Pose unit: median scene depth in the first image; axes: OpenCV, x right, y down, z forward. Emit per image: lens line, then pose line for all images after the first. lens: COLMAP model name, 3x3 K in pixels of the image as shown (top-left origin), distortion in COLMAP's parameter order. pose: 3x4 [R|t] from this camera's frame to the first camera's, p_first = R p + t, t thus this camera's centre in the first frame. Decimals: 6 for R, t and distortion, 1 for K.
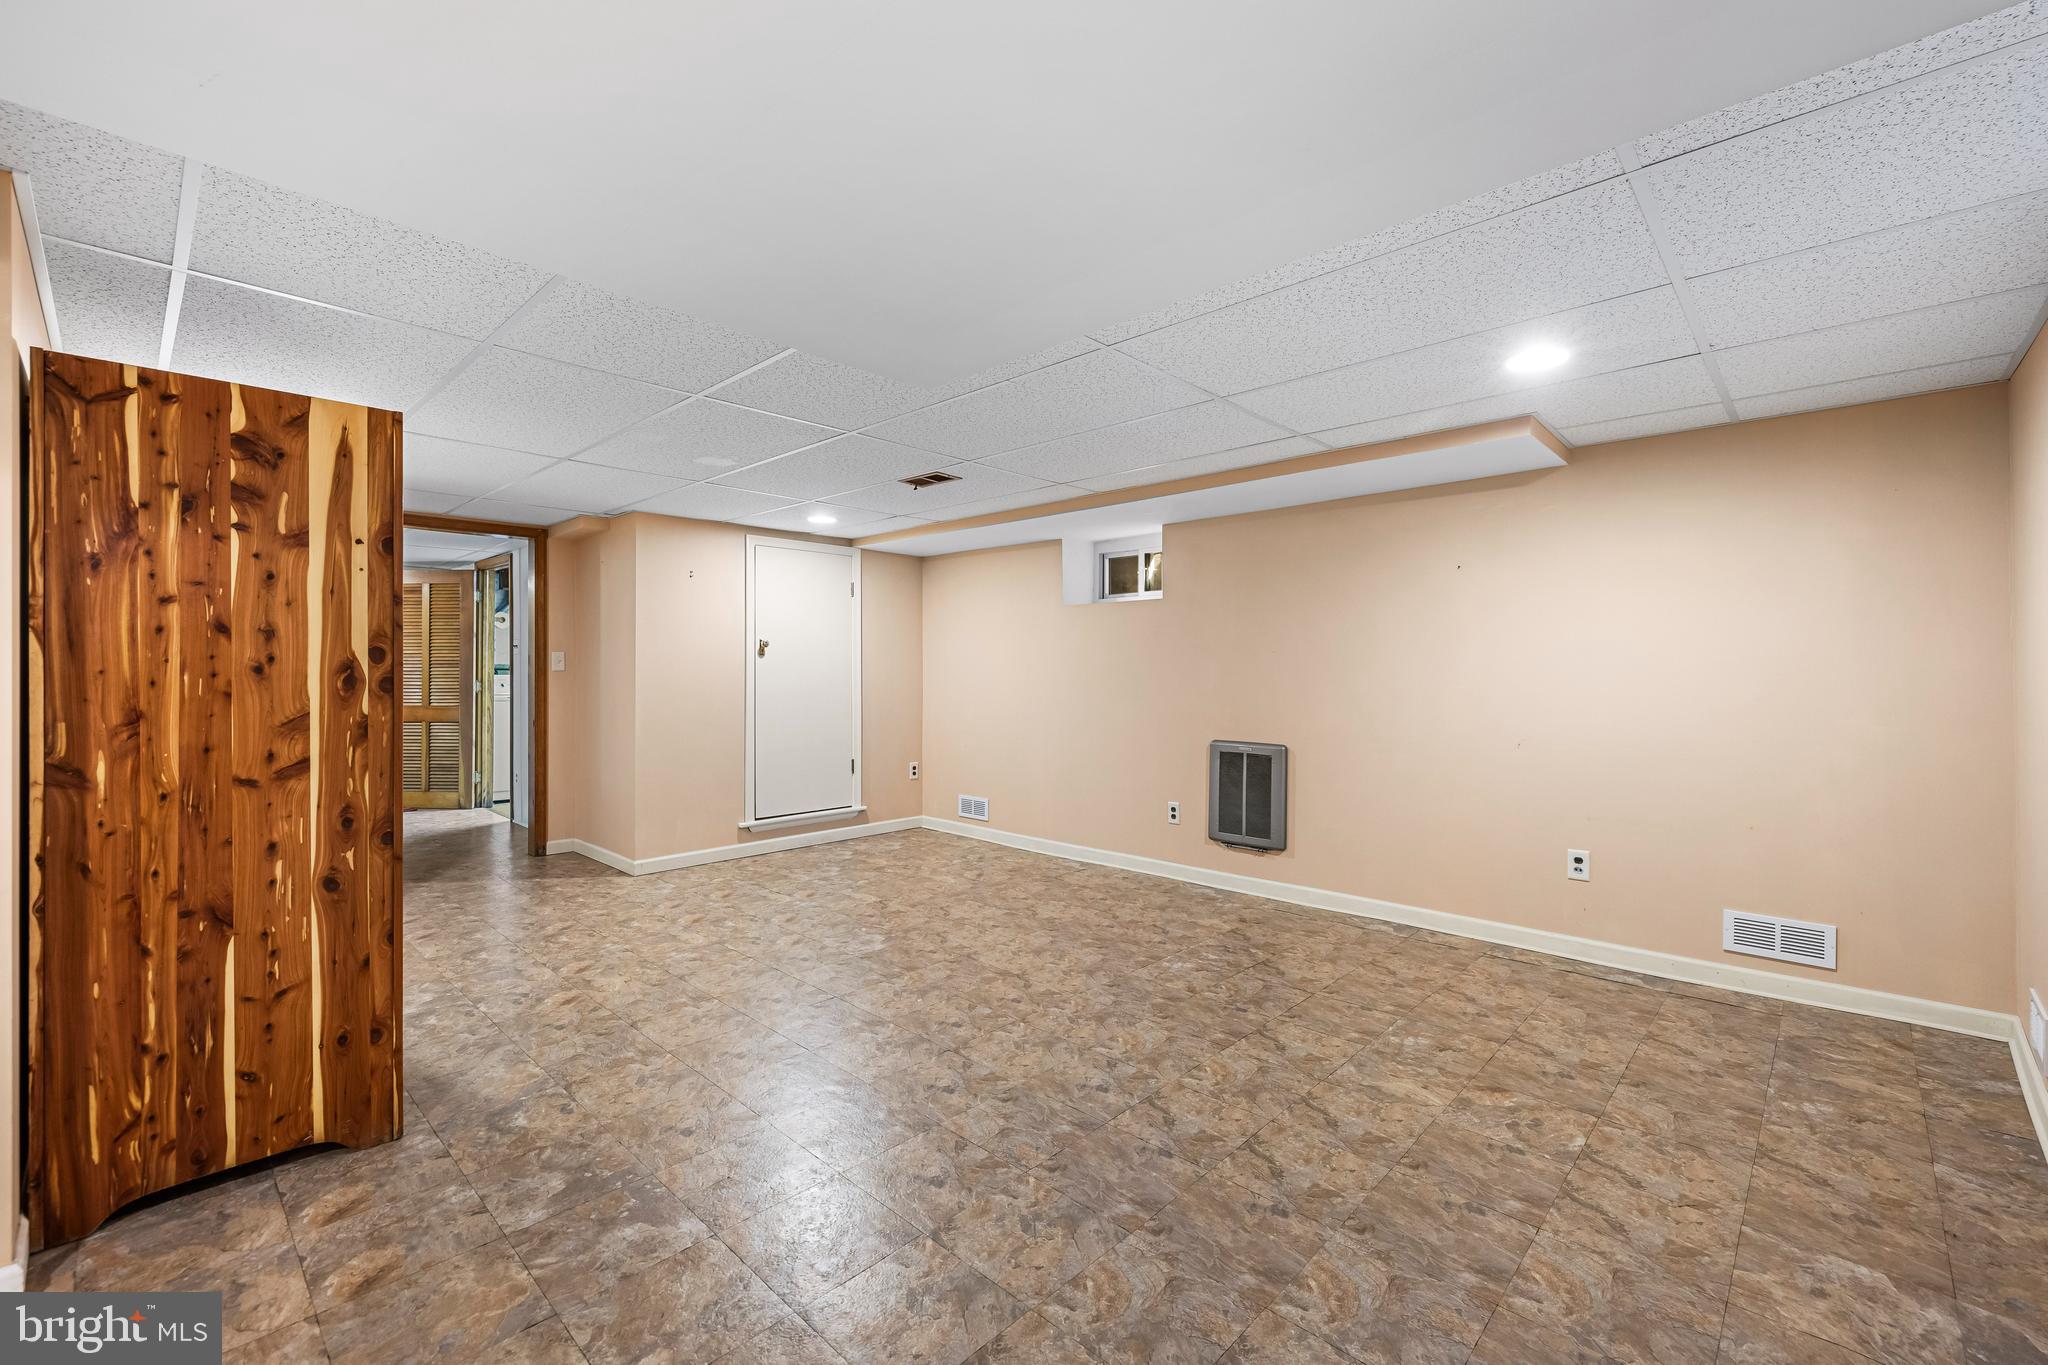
lens RADIAL K [[882.7, 0, 1021.4], [0, 882.7, 678.9], [0, 0, 1]] dist [0.003560, 0.000541]
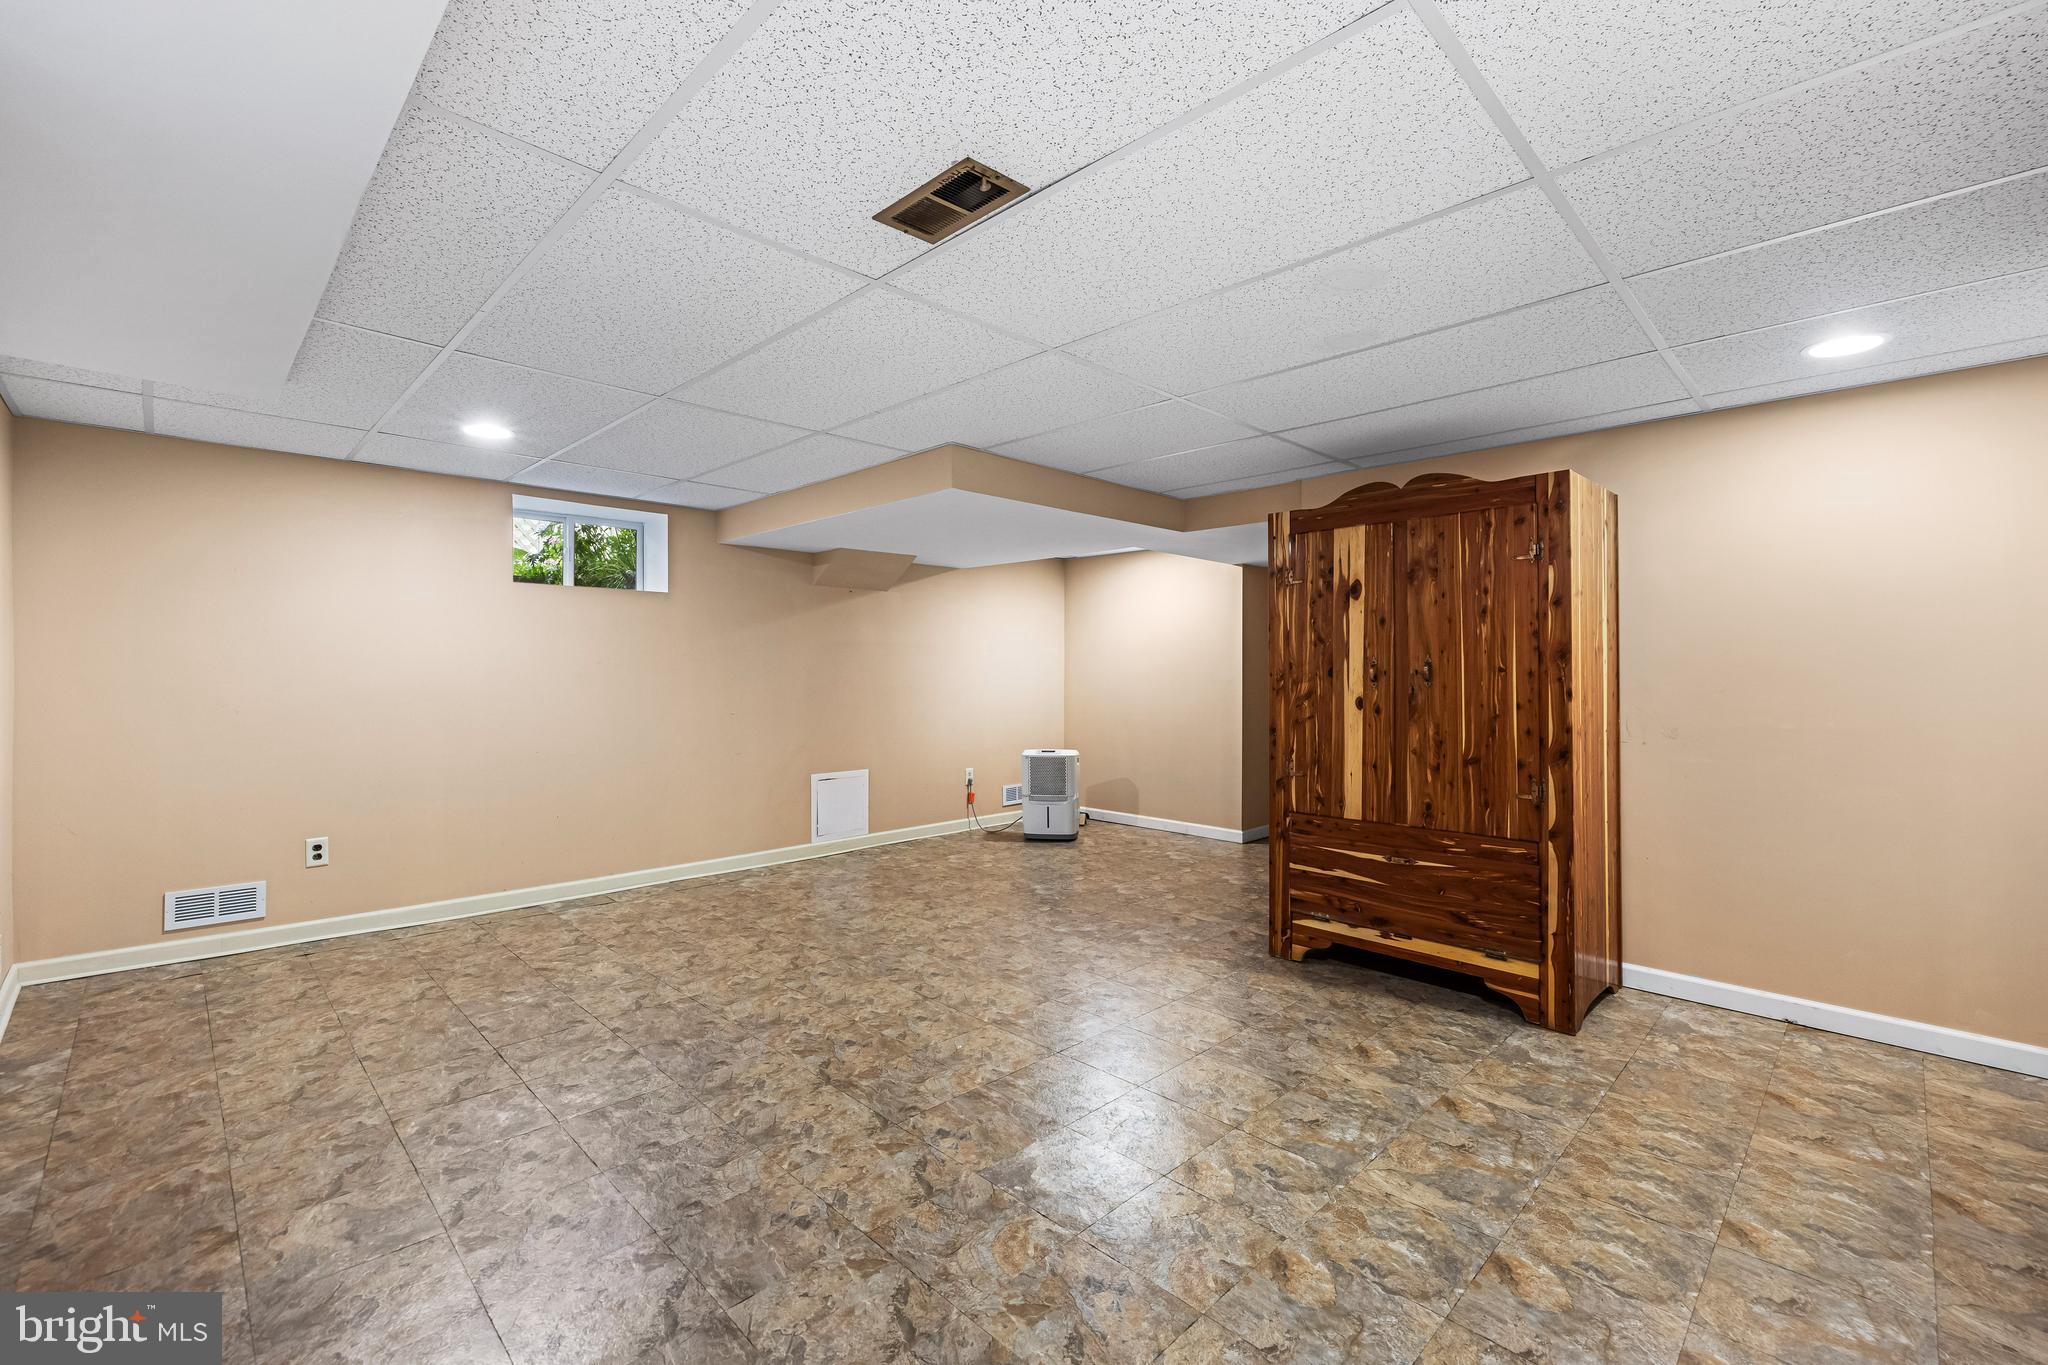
lens RADIAL K [[882.7, 0, 1026.7], [0, 882.7, 675.2], [0, 0, 1]] dist [0.003560, 0.000541]
pose [[-0.999820, -0.003220, 0.018694, -0.196541], [-0.002973, 0.999908, 0.013225, -0.015136], [-0.018735, 0.013167, -0.999738, 1.864870]]
